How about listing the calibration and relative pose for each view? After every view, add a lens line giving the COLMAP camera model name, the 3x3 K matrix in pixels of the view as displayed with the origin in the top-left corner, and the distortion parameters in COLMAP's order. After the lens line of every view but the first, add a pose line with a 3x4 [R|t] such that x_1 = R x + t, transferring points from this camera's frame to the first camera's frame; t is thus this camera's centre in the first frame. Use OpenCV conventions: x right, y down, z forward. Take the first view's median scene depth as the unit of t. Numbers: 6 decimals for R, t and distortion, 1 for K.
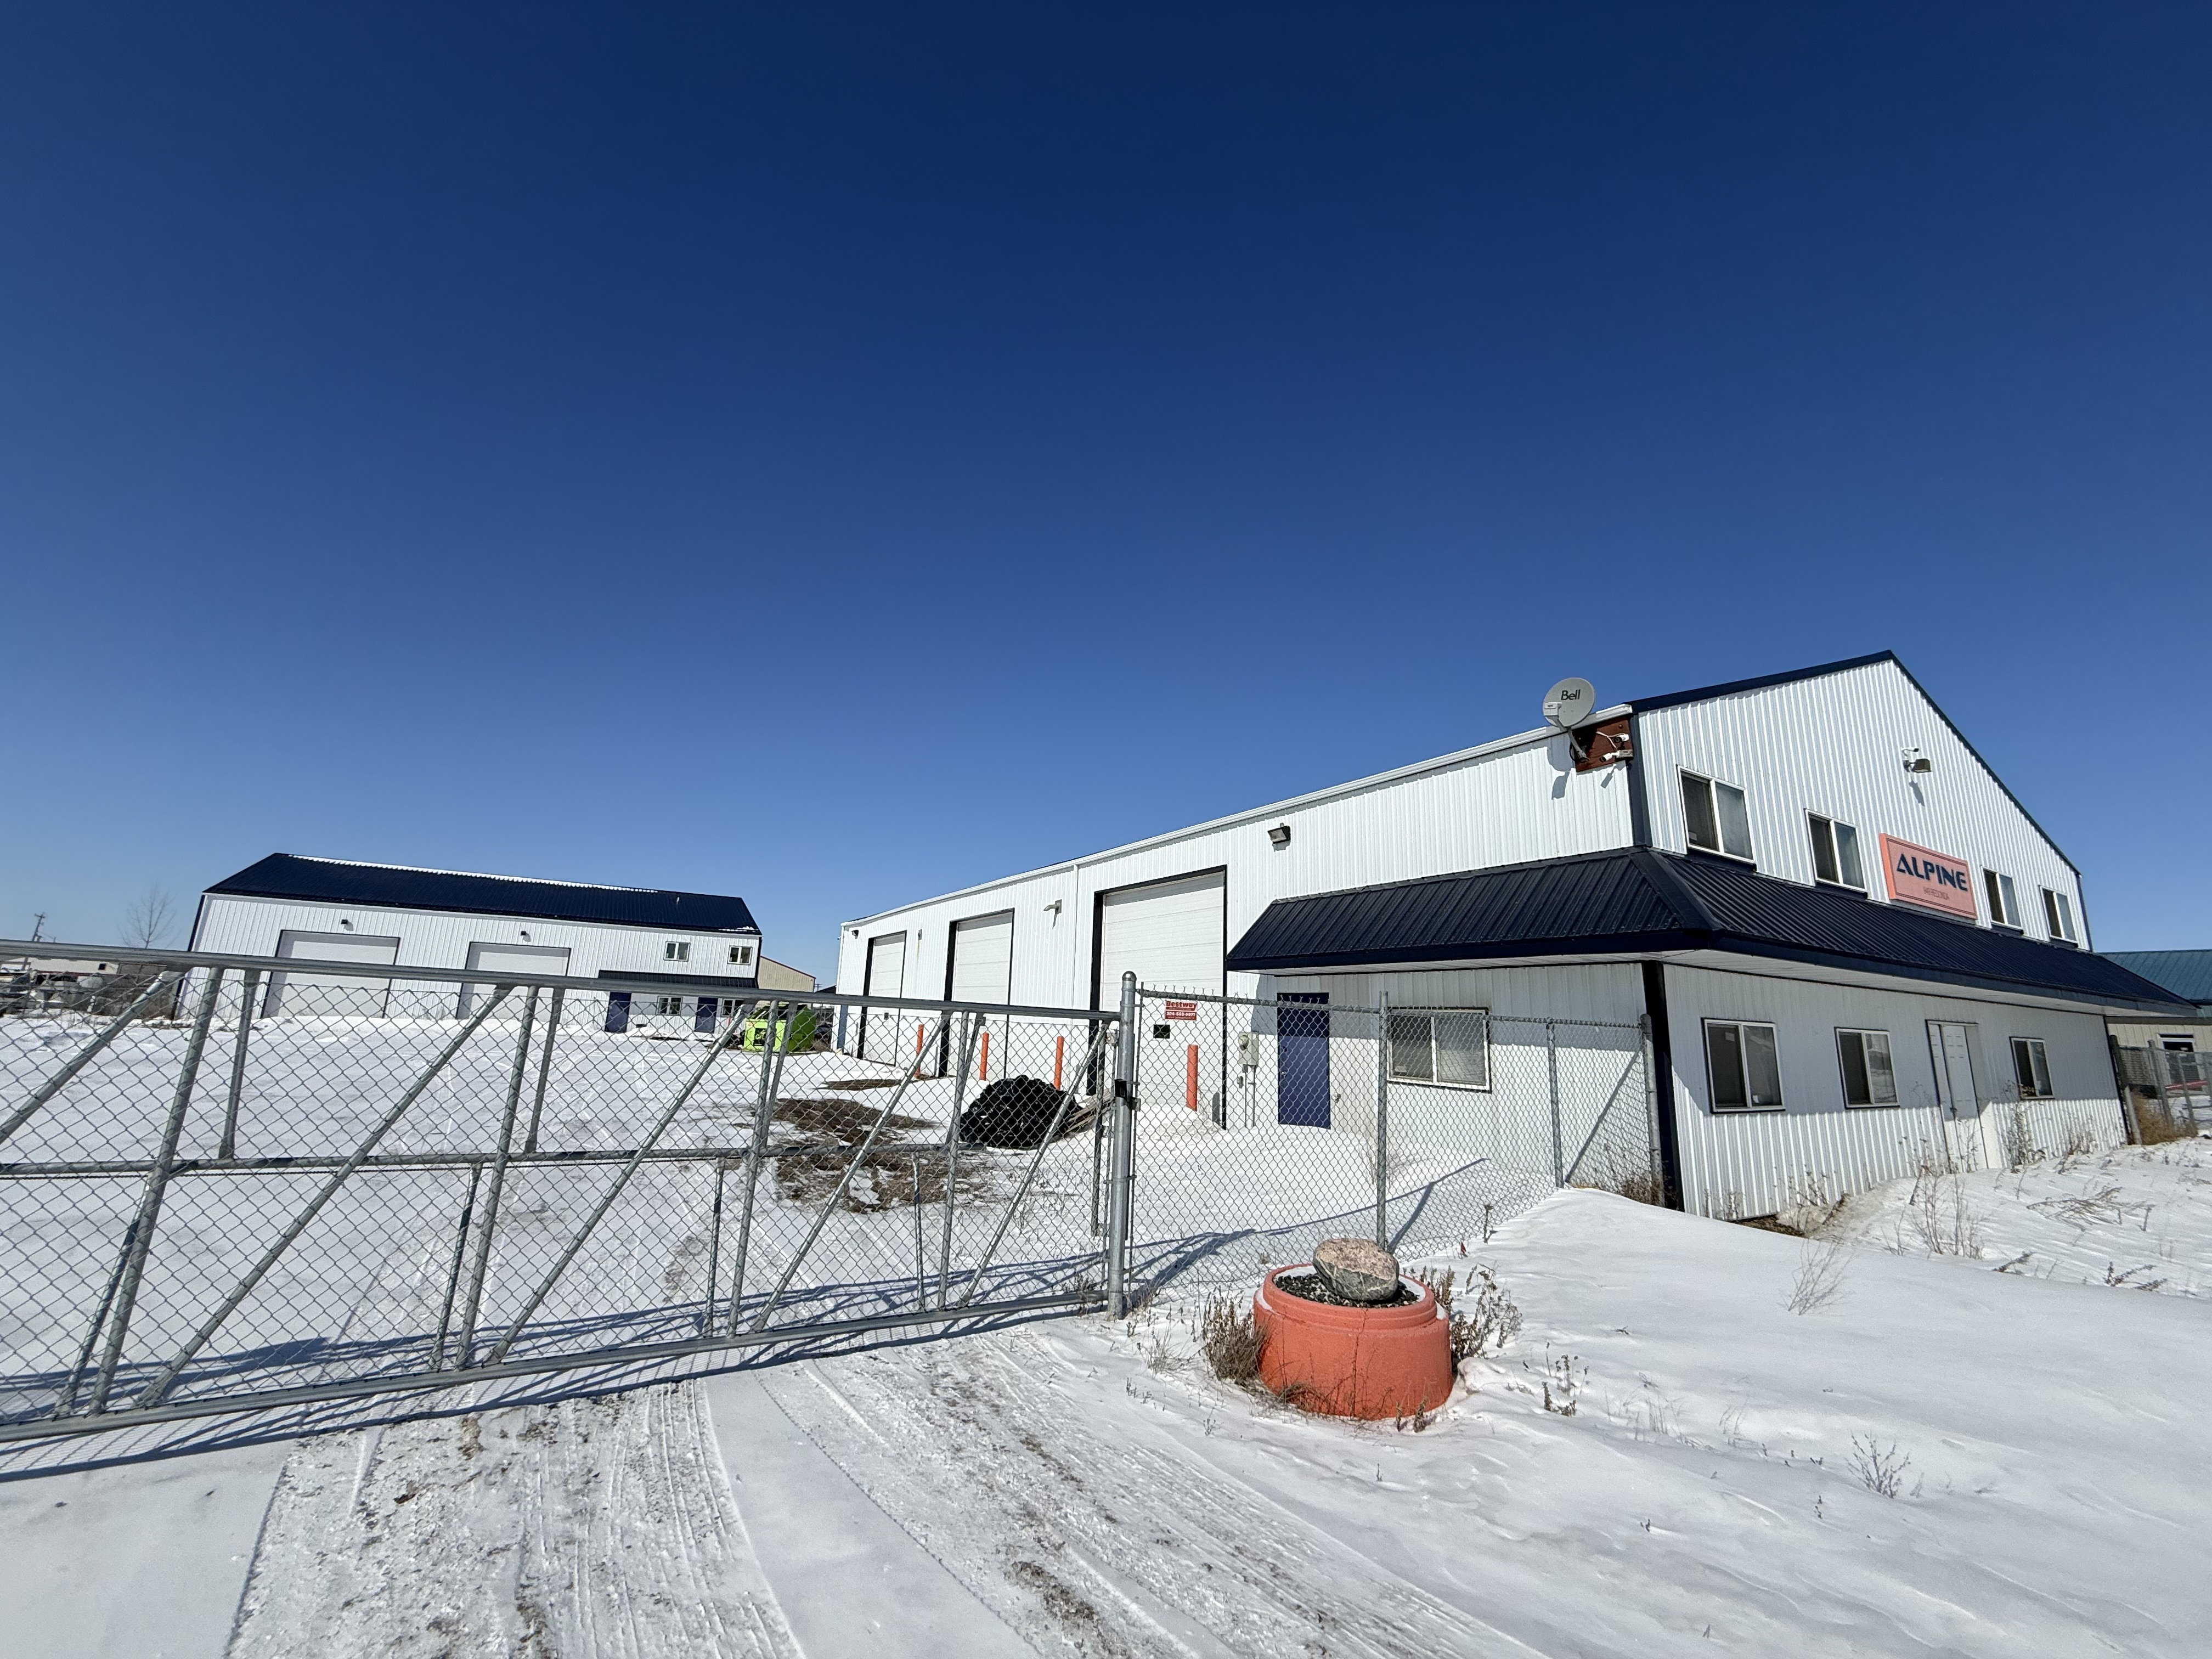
lens RADIAL K [[878.2, 0, 1101.6], [0, 878.2, 824.6], [0, 0, 1]] dist [-0.001509, 0.000306]
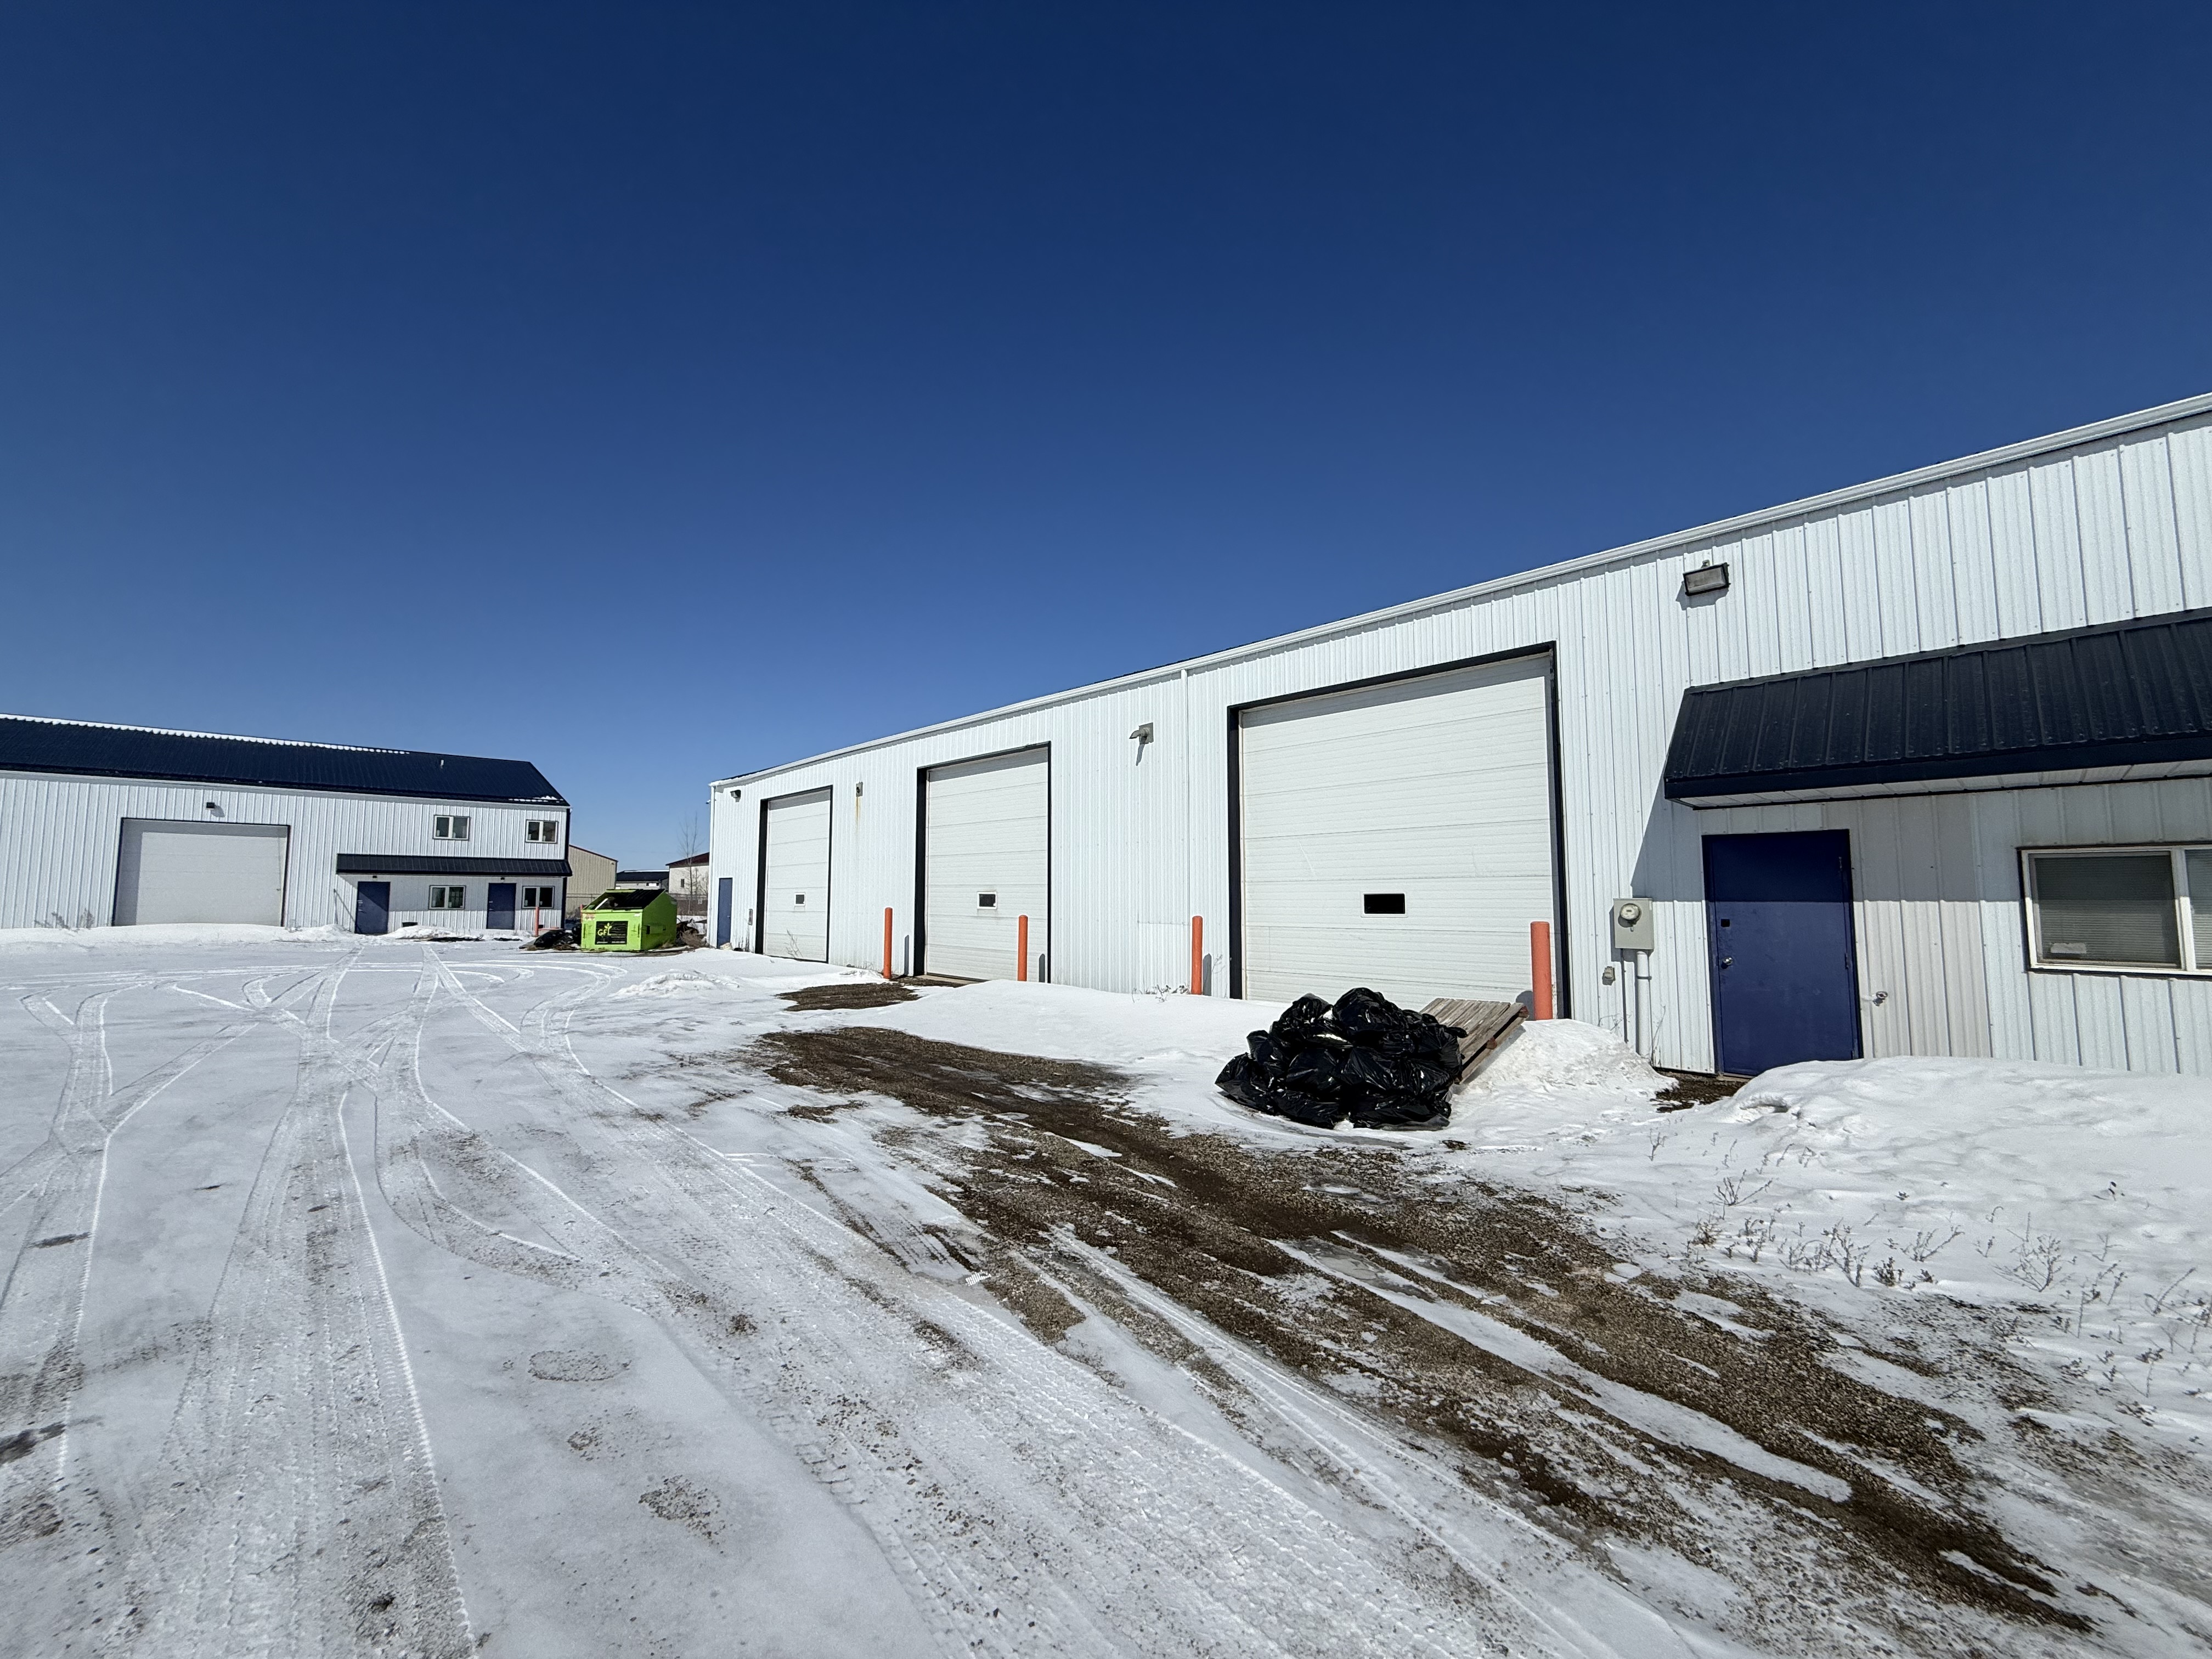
lens RADIAL K [[878.2, 0, 1099.2], [0, 878.2, 829.2], [0, 0, 1]] dist [-0.001509, 0.000306]
pose [[0.976228, -0.016283, 0.216133, -0.485929], [-0.014616, 0.989958, 0.140602, 0.147666], [-0.216252, -0.140418, 0.966187, 0.682296]]
